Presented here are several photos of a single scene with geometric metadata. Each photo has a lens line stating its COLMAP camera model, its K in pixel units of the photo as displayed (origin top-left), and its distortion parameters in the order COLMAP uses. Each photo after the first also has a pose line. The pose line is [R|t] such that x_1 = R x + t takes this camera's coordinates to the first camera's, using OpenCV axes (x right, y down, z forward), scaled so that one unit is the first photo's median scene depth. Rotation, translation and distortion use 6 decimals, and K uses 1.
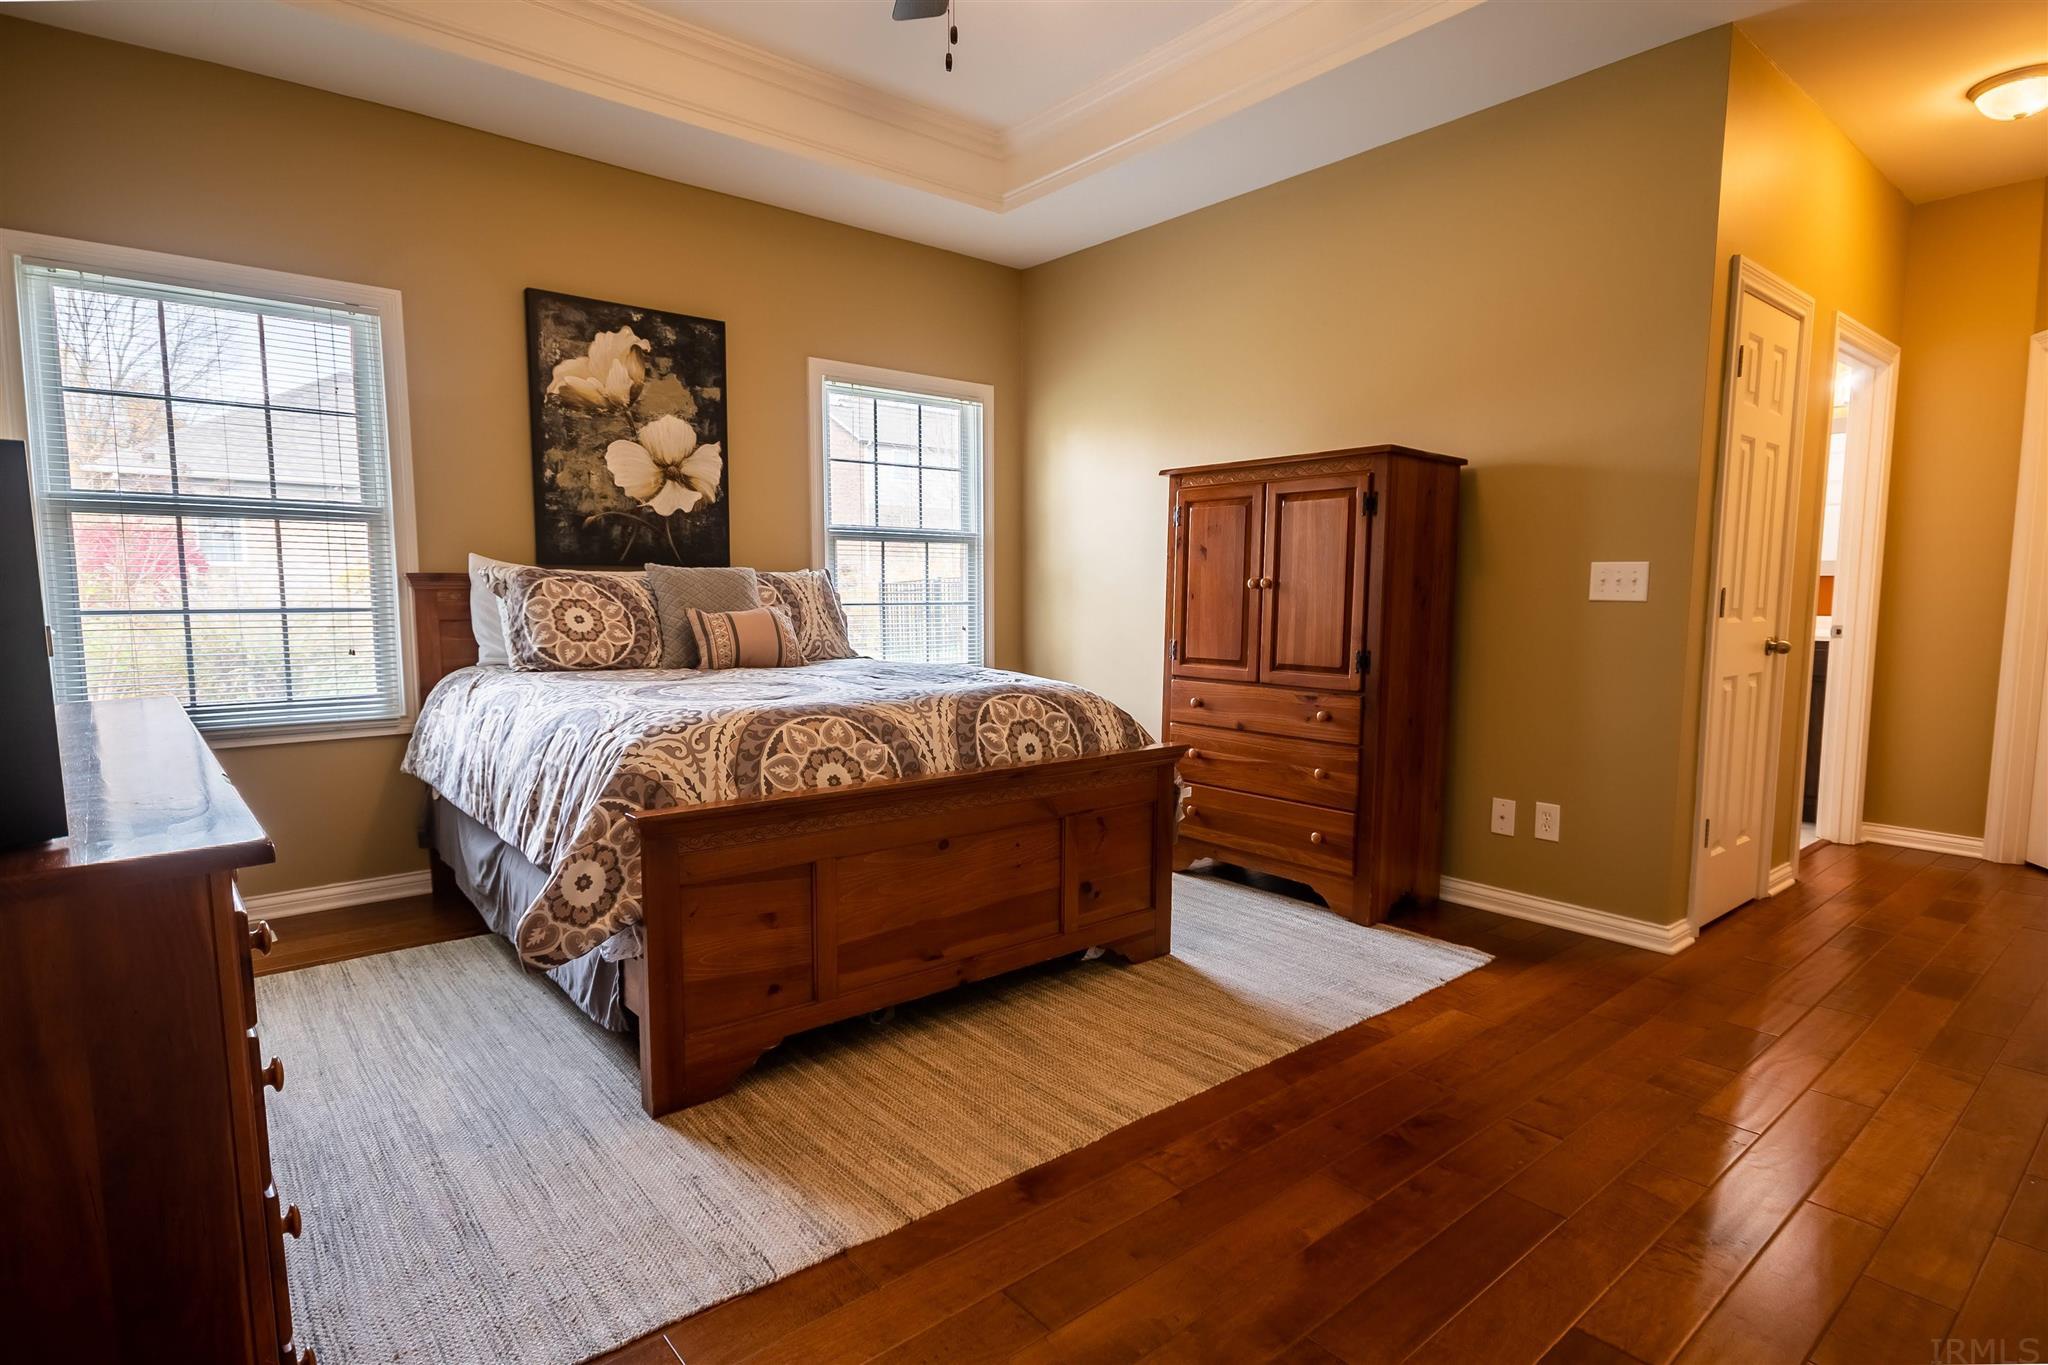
lens RADIAL K [[1052.4, 0, 1016.5], [0, 1052.4, 690.9], [0, 0, 1]] dist [0.005076, 0.000436]
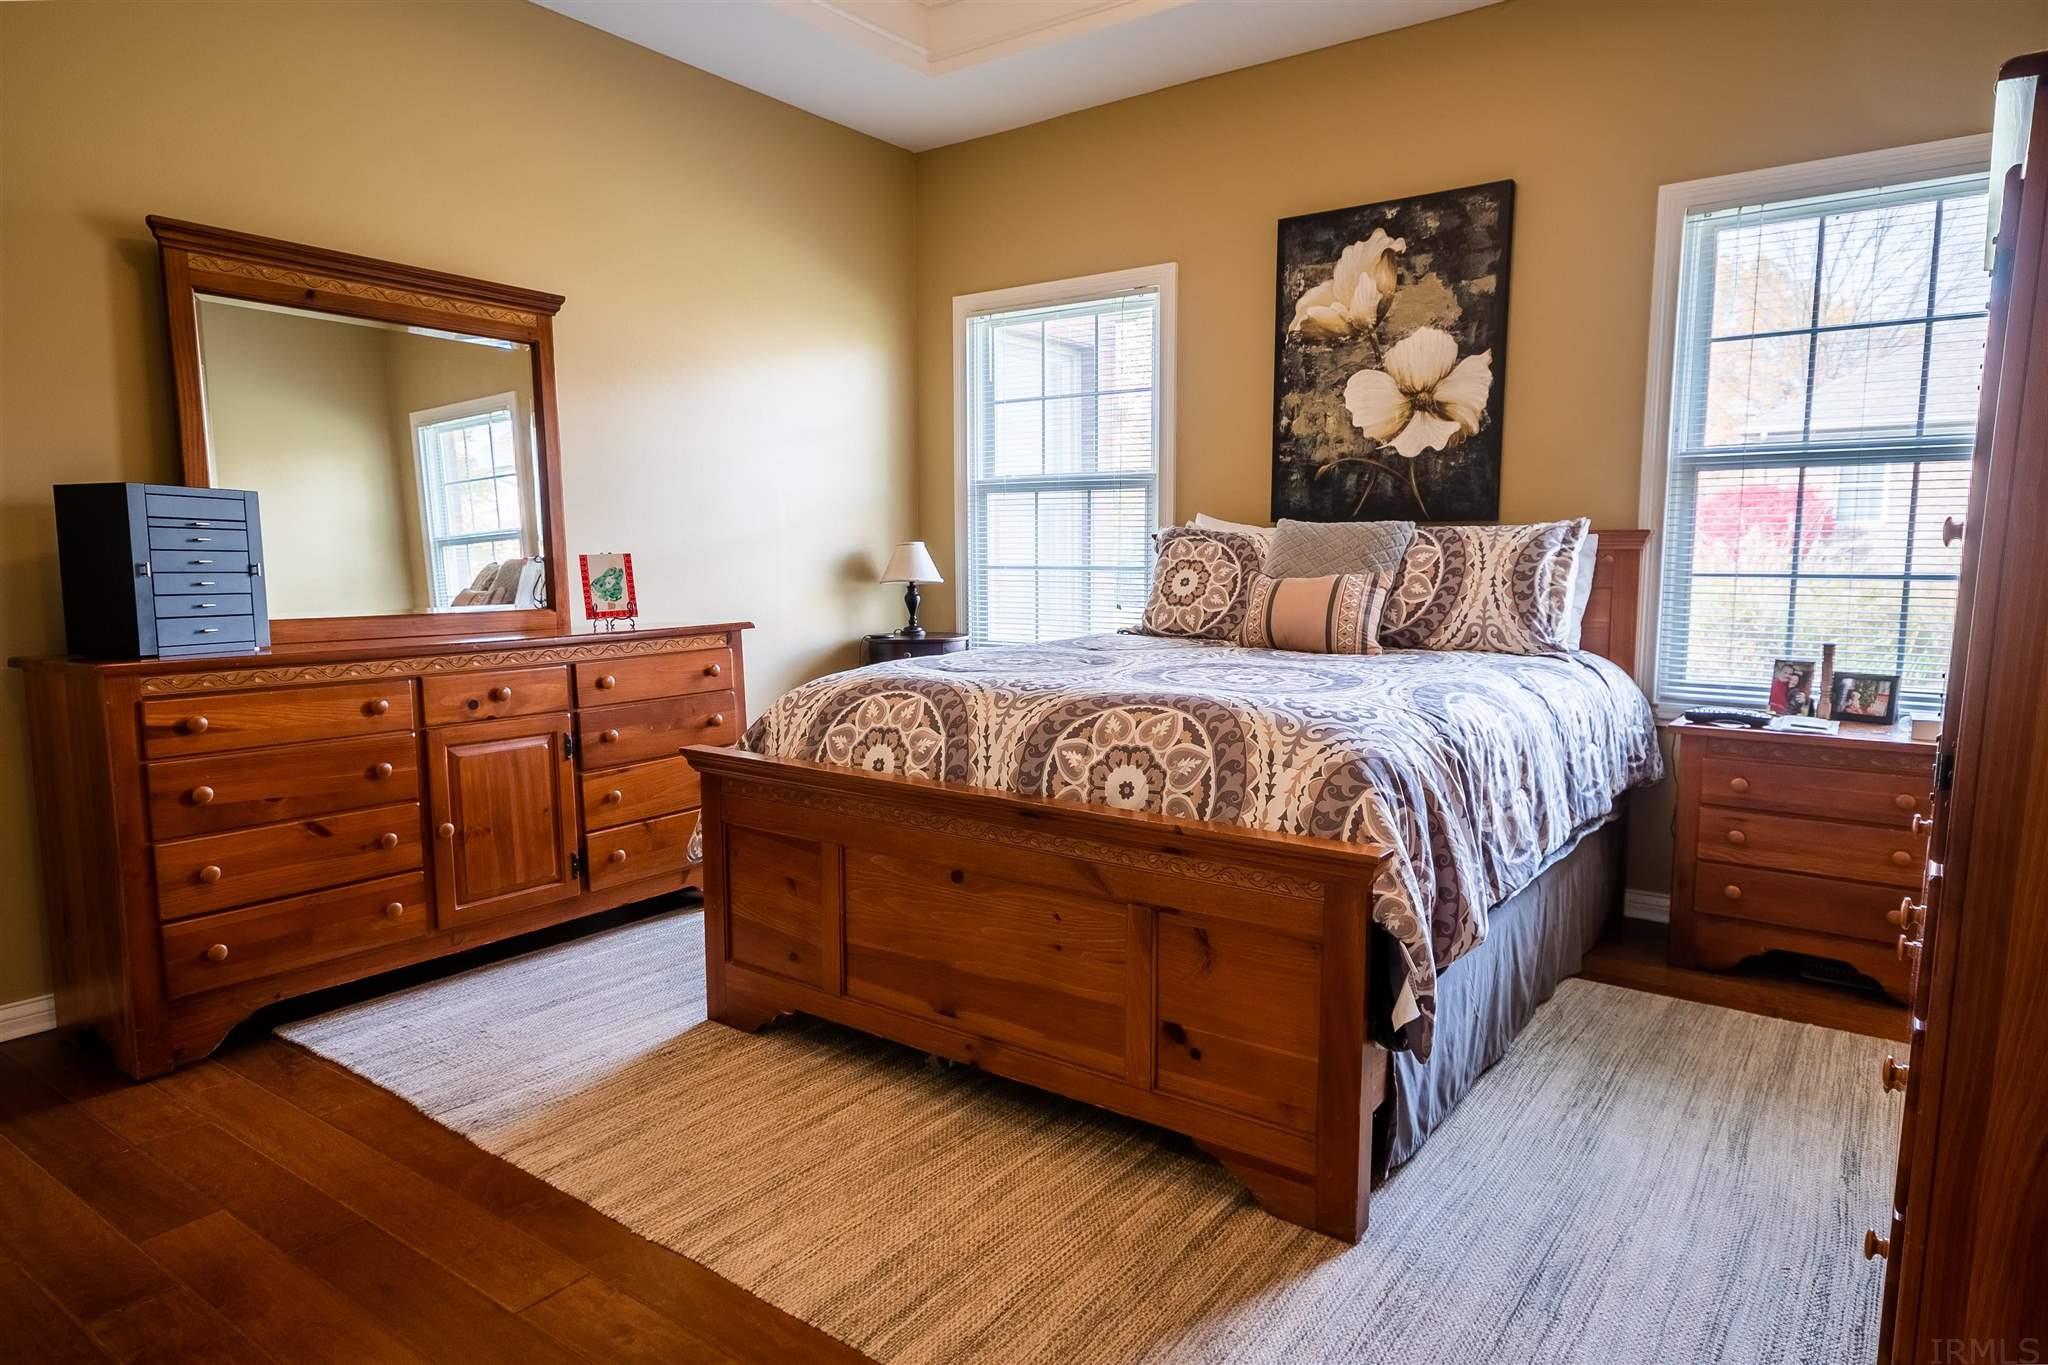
lens RADIAL K [[1213.3, 0, 1059.7], [0, 1213.3, 697.0], [0, 0, 1]] dist [0.000003, 0.015831]
pose [[0.261096, 0.115823, -0.958339, 0.522441], [-0.094741, 0.991057, 0.093965, -0.050732], [0.960652, 0.066260, 0.269734, 0.539555]]
